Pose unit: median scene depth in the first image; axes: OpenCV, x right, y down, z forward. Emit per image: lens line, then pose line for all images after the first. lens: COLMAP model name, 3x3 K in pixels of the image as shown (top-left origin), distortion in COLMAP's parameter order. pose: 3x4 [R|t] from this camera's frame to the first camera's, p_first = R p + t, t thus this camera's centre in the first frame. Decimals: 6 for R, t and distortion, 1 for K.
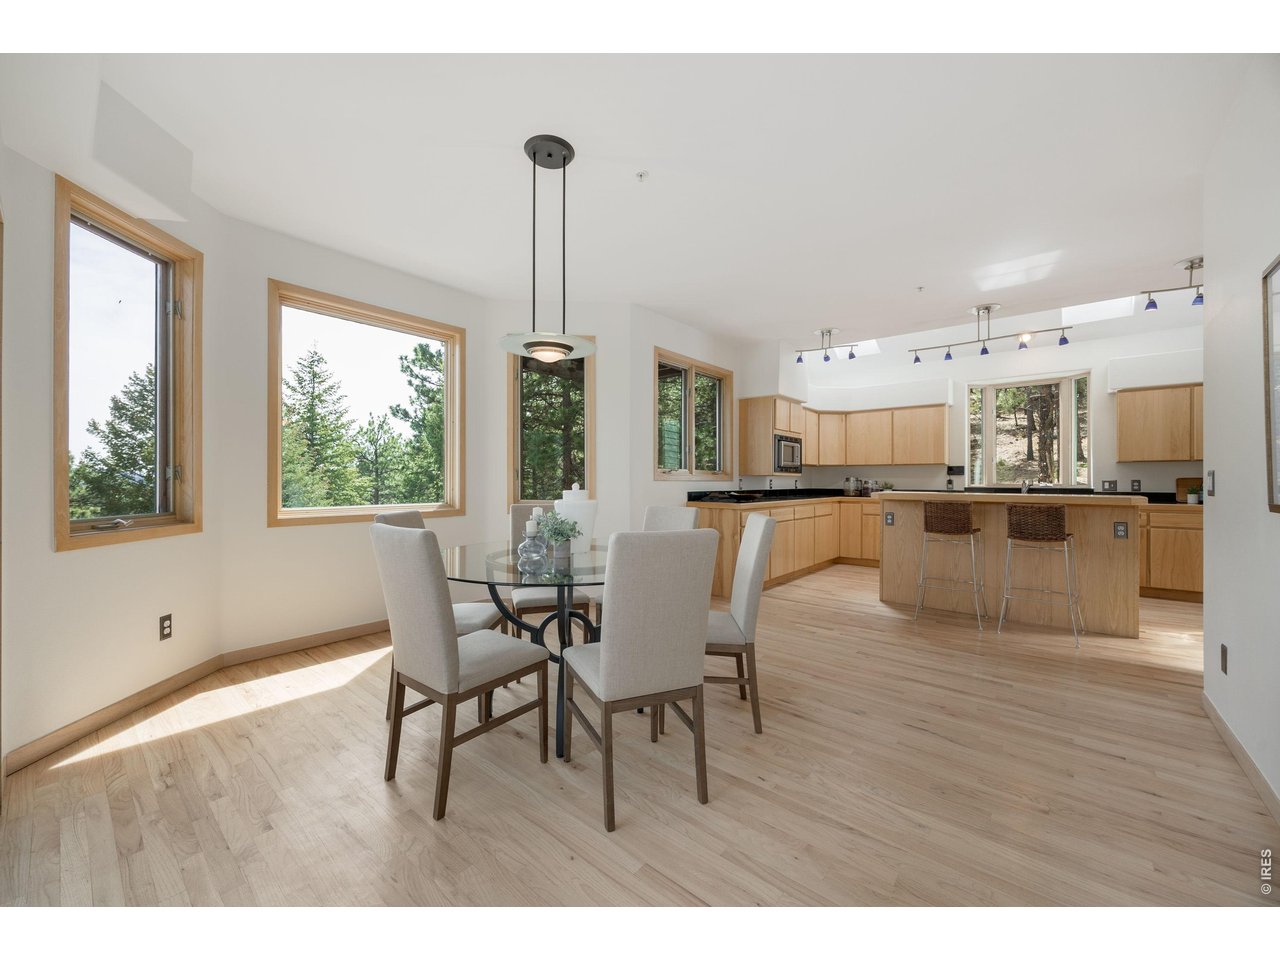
lens RADIAL K [[489.2, 0, 642.5], [0, 489.2, 478.7], [0, 0, 1]] dist [0.001644, 0.000145]
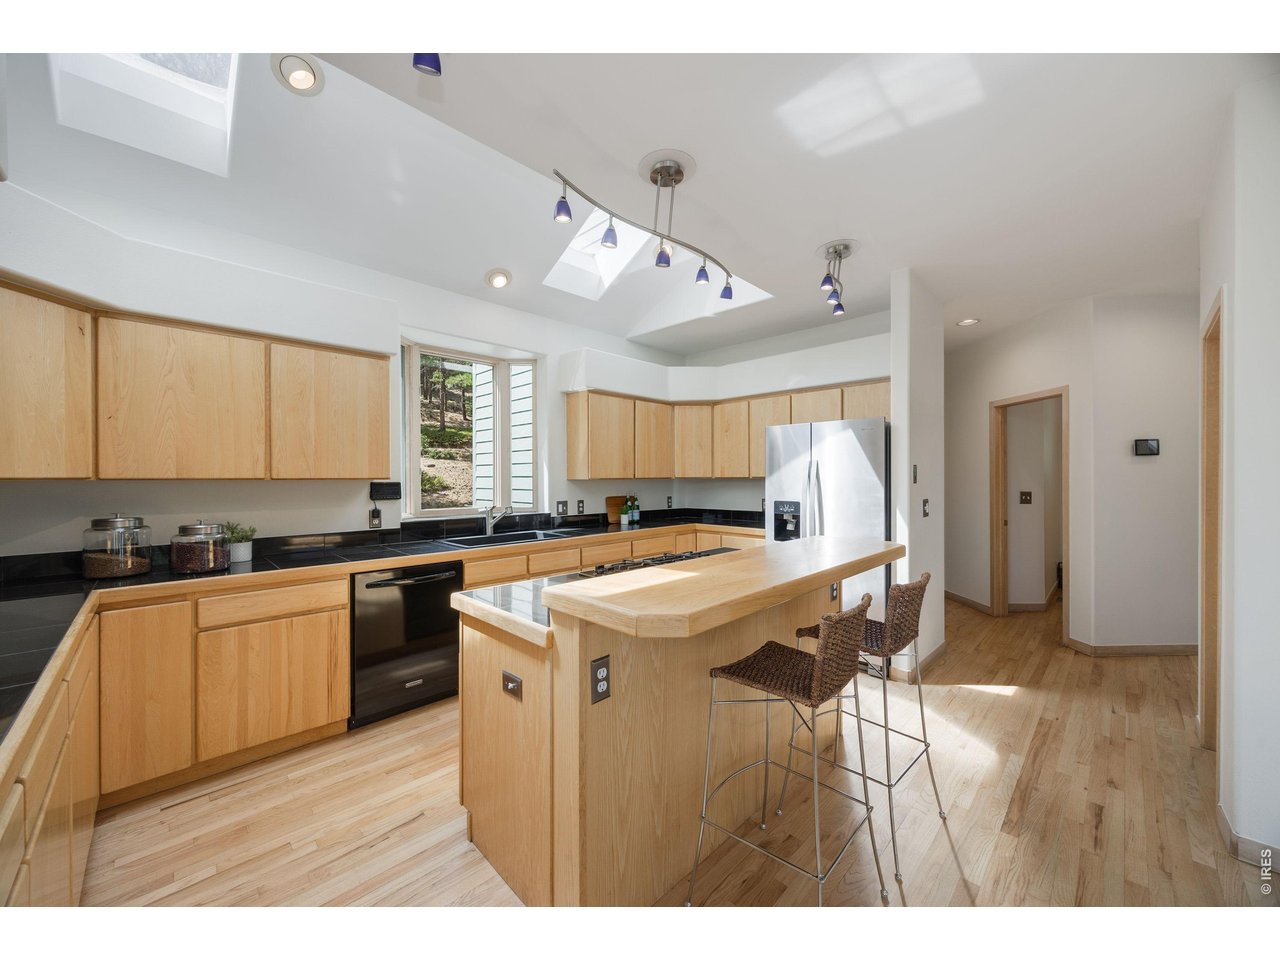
lens RADIAL K [[489.2, 0, 643.2], [0, 489.2, 480.5], [0, 0, 1]] dist [0.001644, 0.000145]
pose [[0.089346, -0.005974, 0.995983, 0.172775], [0.003341, 0.999978, 0.005699, -0.034725], [-0.995995, 0.002818, 0.089364, 0.793913]]
